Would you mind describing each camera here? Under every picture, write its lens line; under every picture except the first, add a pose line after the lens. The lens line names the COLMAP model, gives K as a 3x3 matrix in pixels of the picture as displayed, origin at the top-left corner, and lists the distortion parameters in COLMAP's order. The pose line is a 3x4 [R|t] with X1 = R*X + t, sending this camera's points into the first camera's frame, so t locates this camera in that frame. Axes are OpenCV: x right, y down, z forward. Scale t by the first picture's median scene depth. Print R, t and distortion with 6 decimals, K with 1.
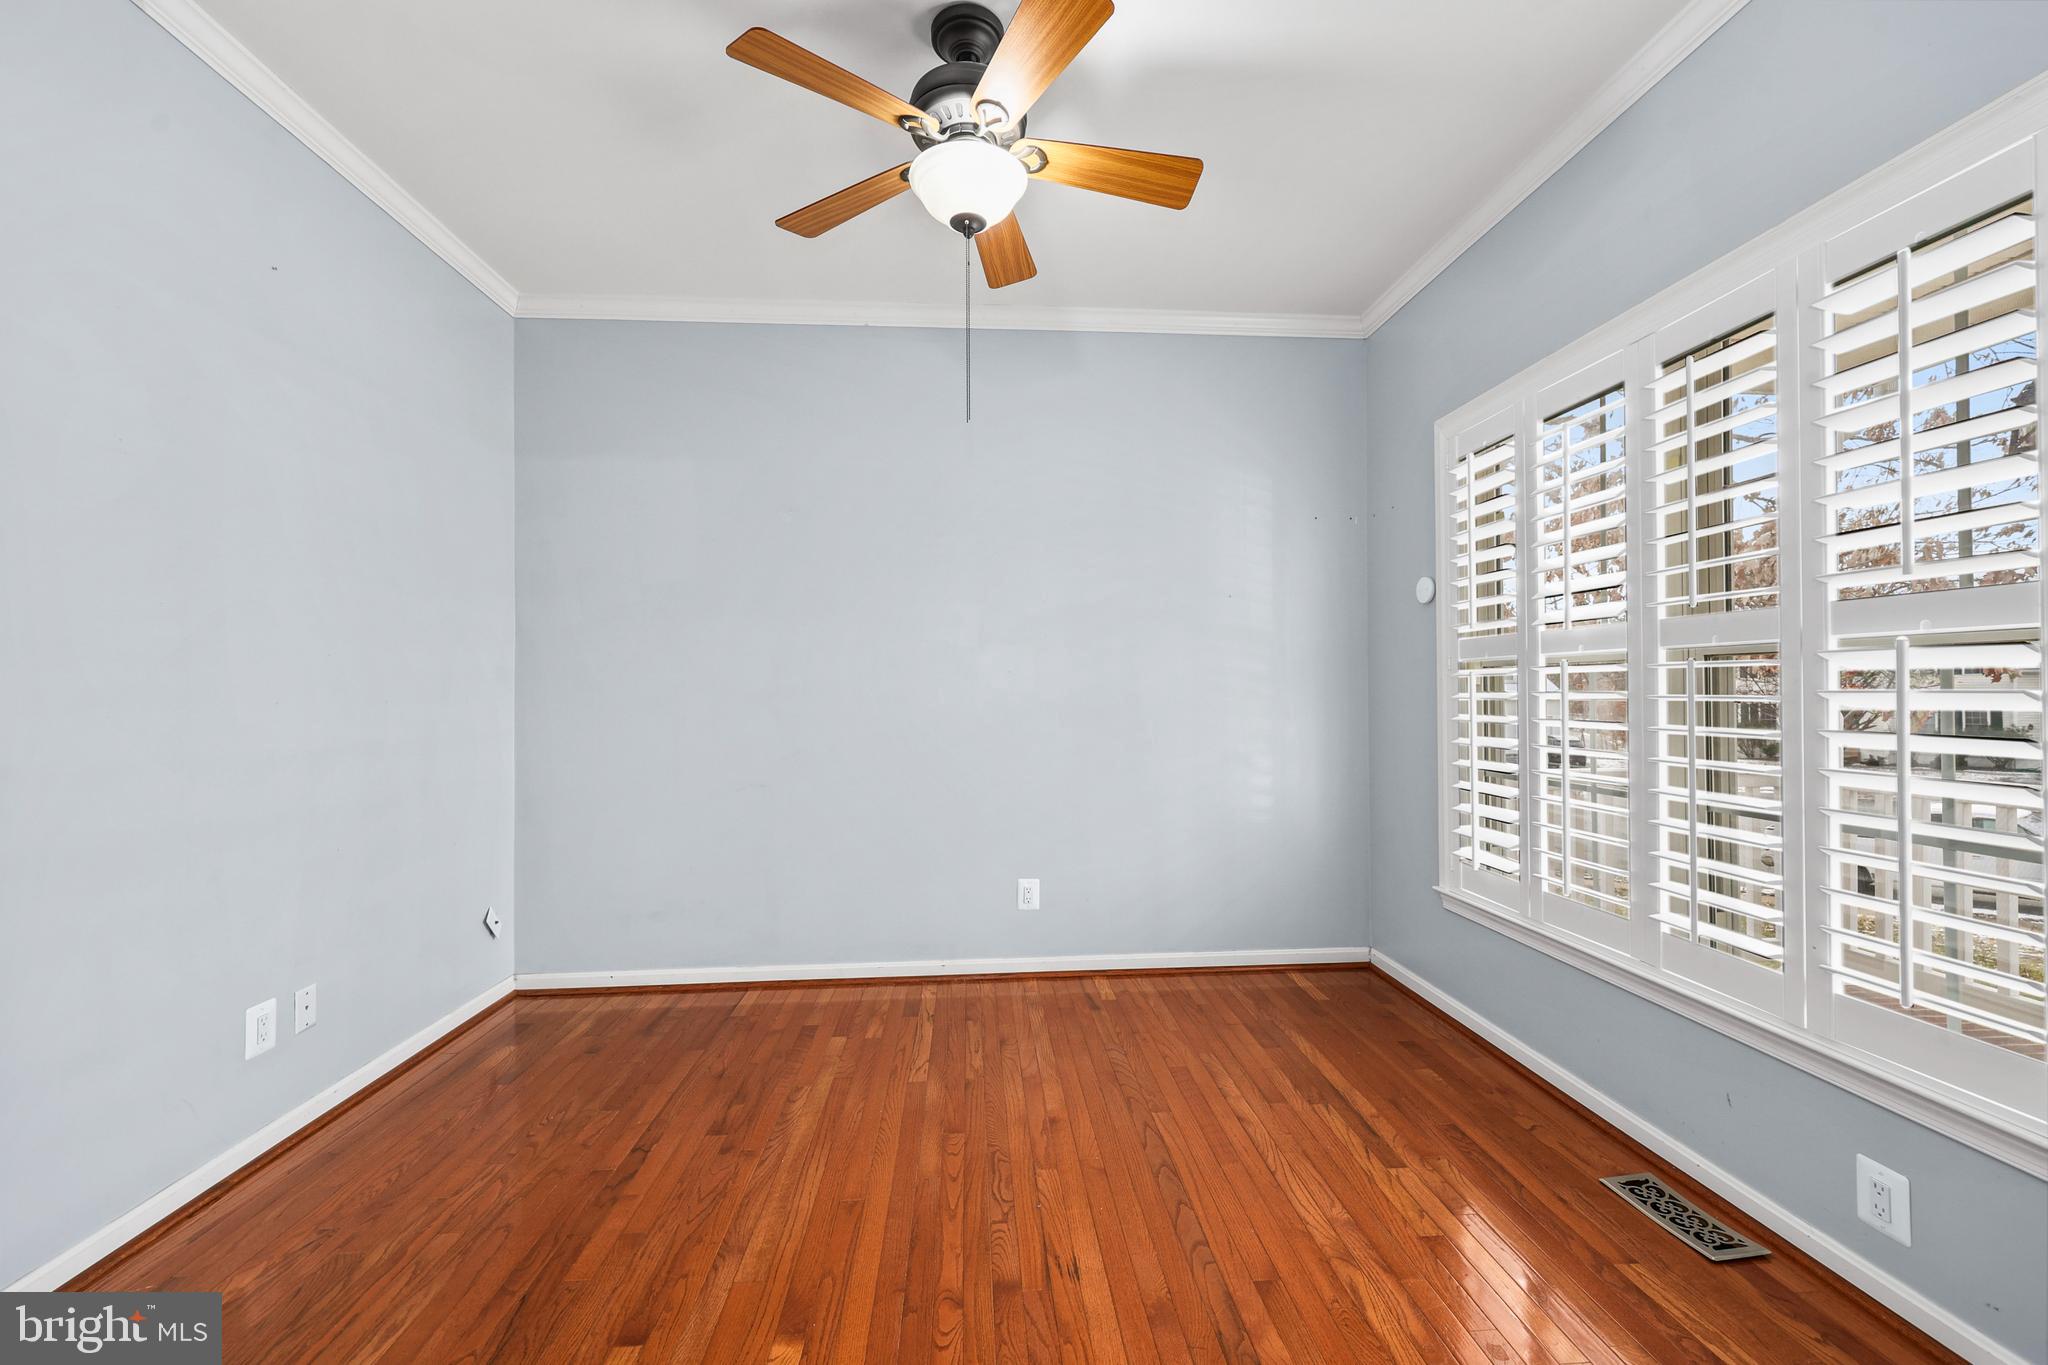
lens RADIAL K [[827.5, 0, 1033.6], [0, 827.5, 681.8], [0, 0, 1]] dist [-0.000043, 0.000040]
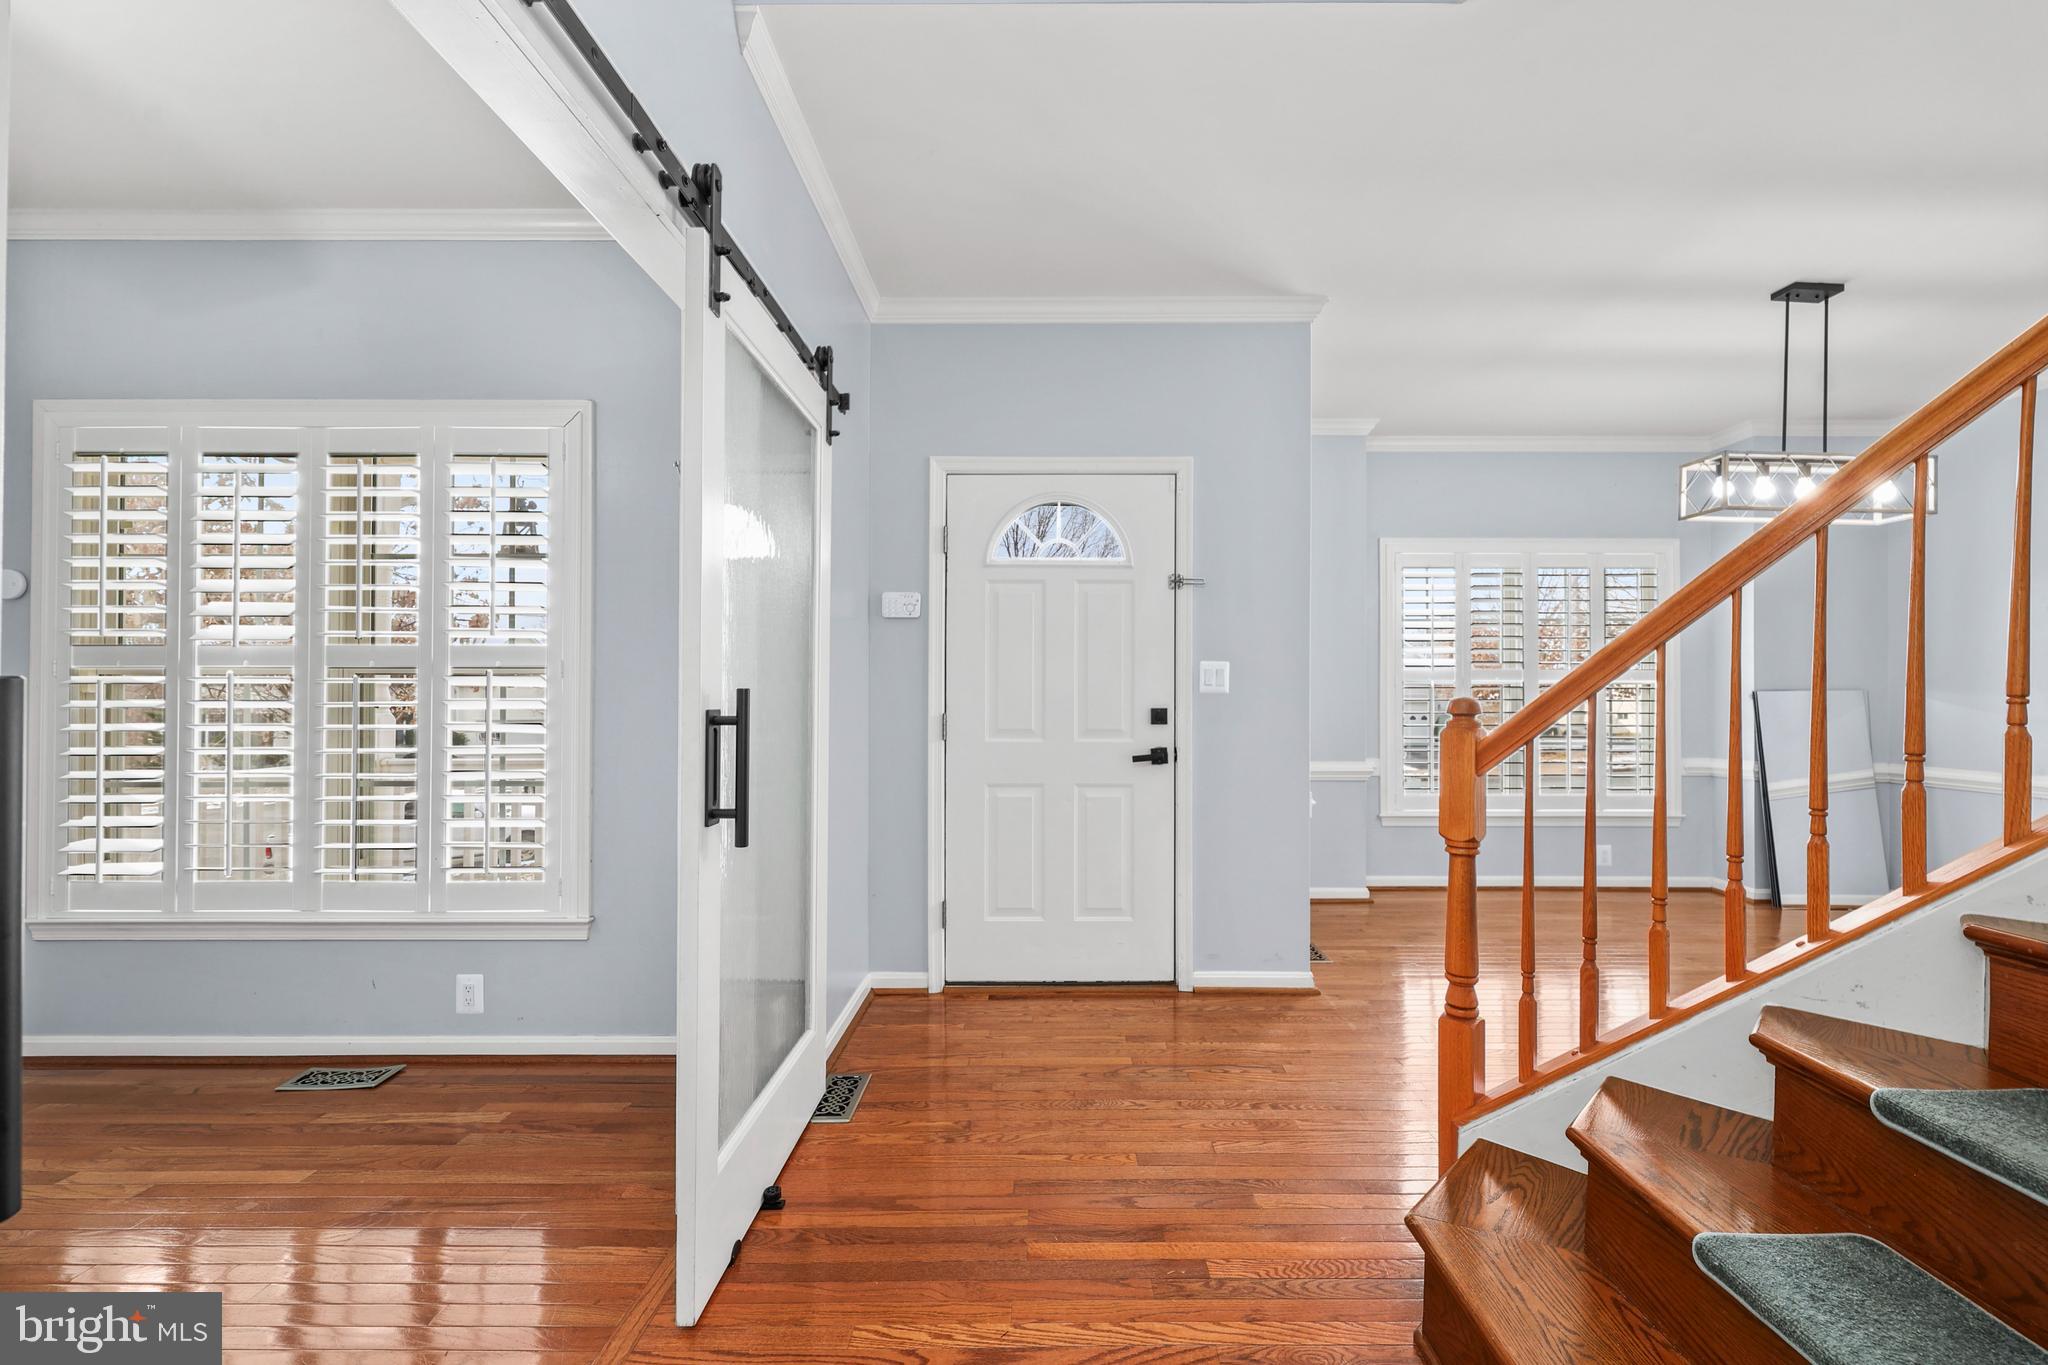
lens RADIAL K [[849.9, 0, 1054.2], [0, 849.9, 687.7], [0, 0, 1]] dist [-0.000027, -0.000008]
pose [[0.081622, 0.010028, 0.996613, -0.514767], [-0.007835, 0.999925, -0.009419, -0.003440], [-0.996633, -0.007040, 0.081694, -0.280045]]
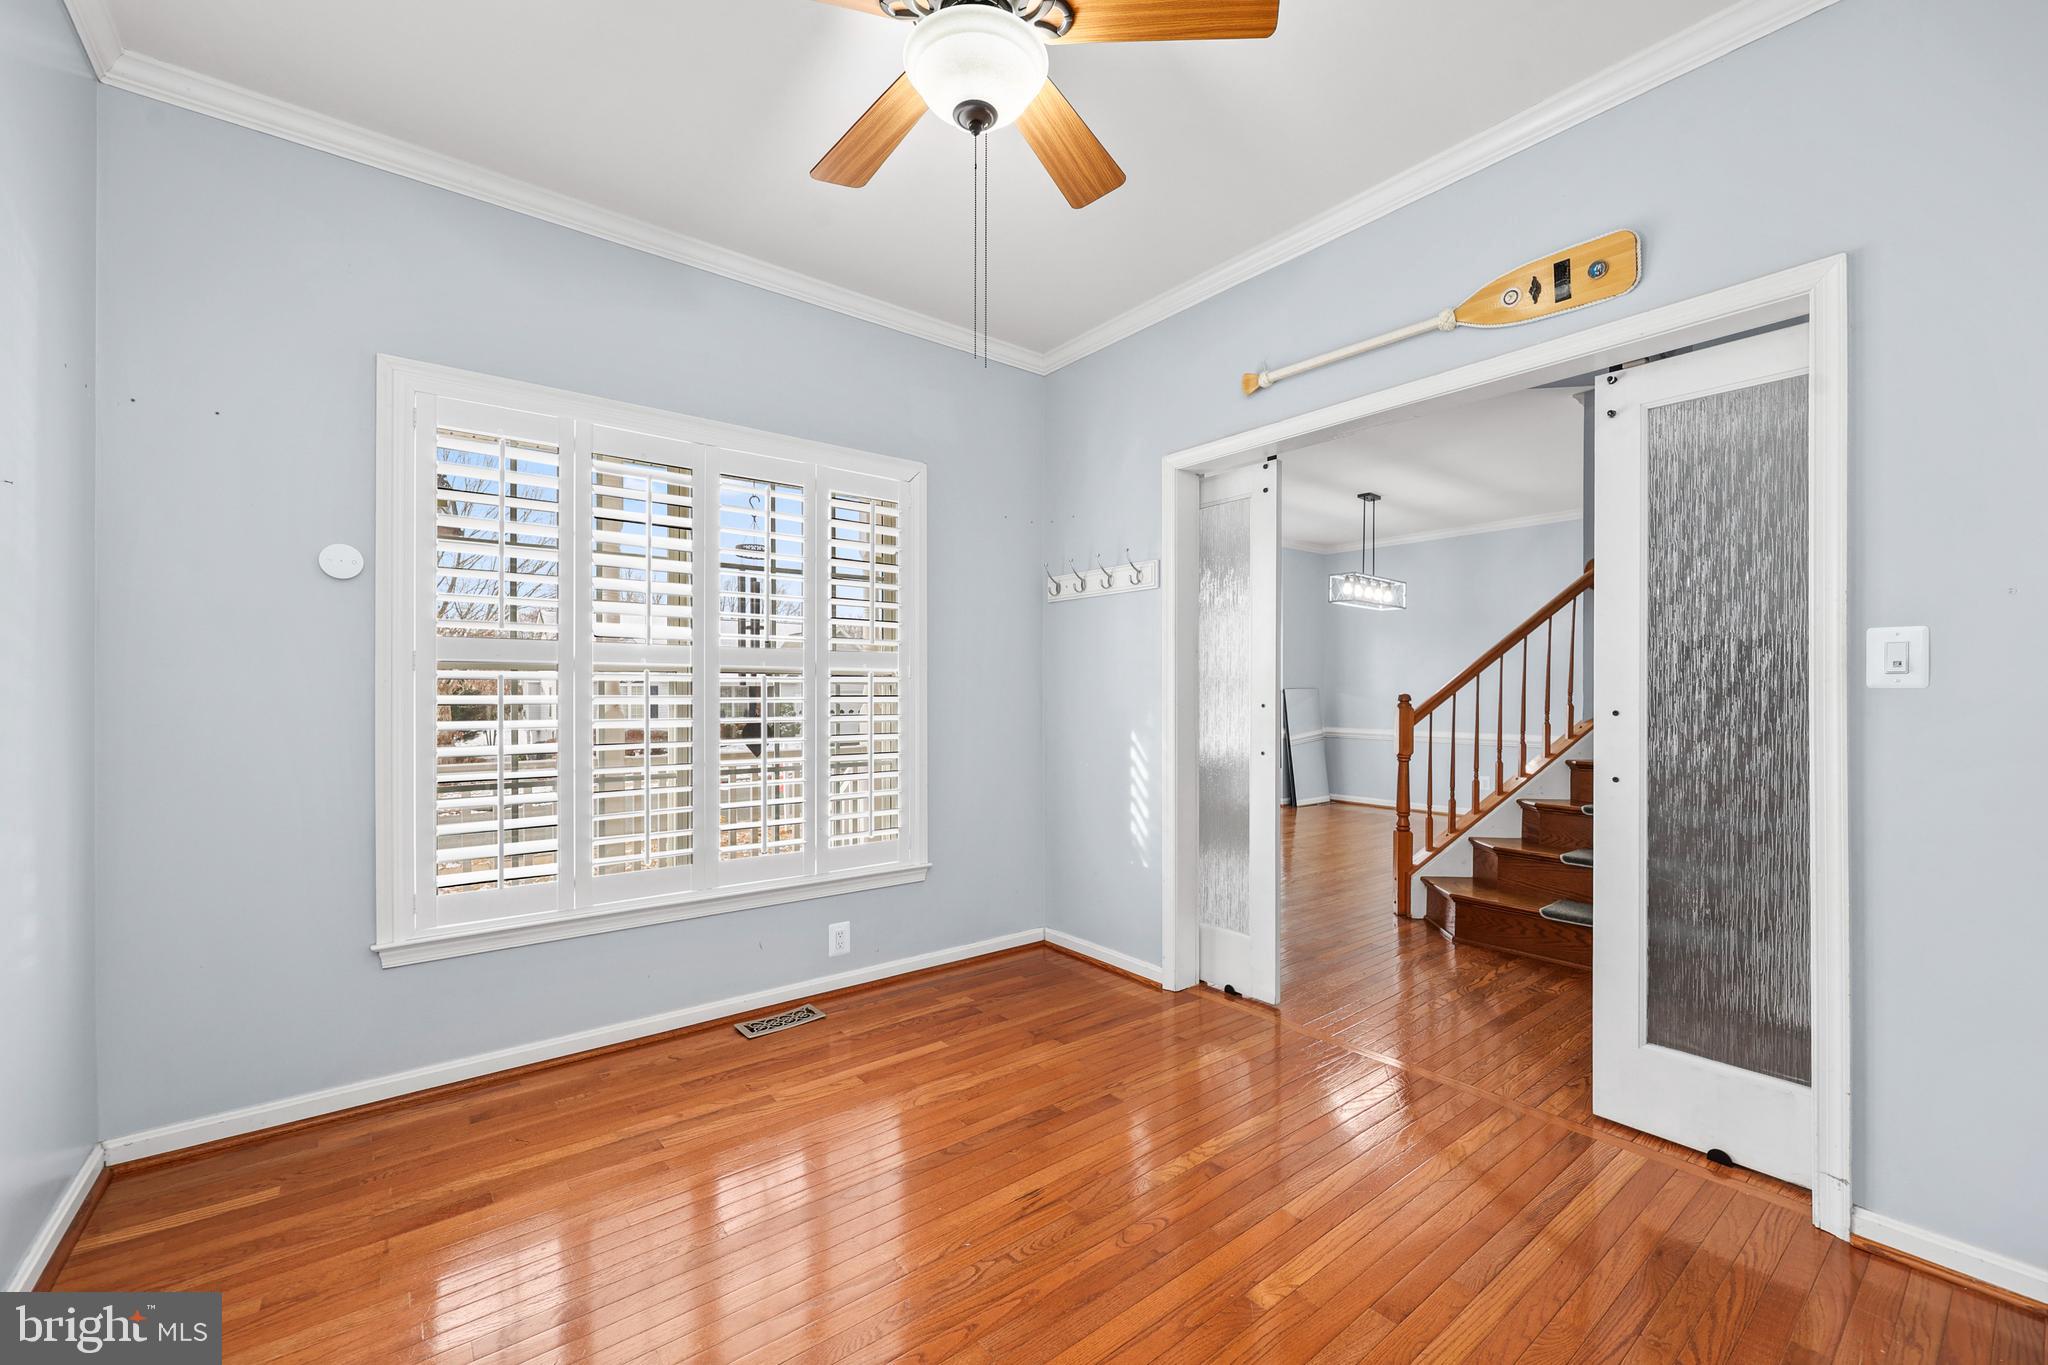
lens RADIAL K [[833.0, 0, 1027.9], [0, 833.0, 710.0], [0, 0, 1]] dist [-0.001686, -0.000044]
pose [[-0.556239, -0.007998, 0.830984, -0.783220], [0.000616, 0.999949, 0.010037, 0.022593], [-0.831022, 0.006094, -0.556206, 1.421694]]
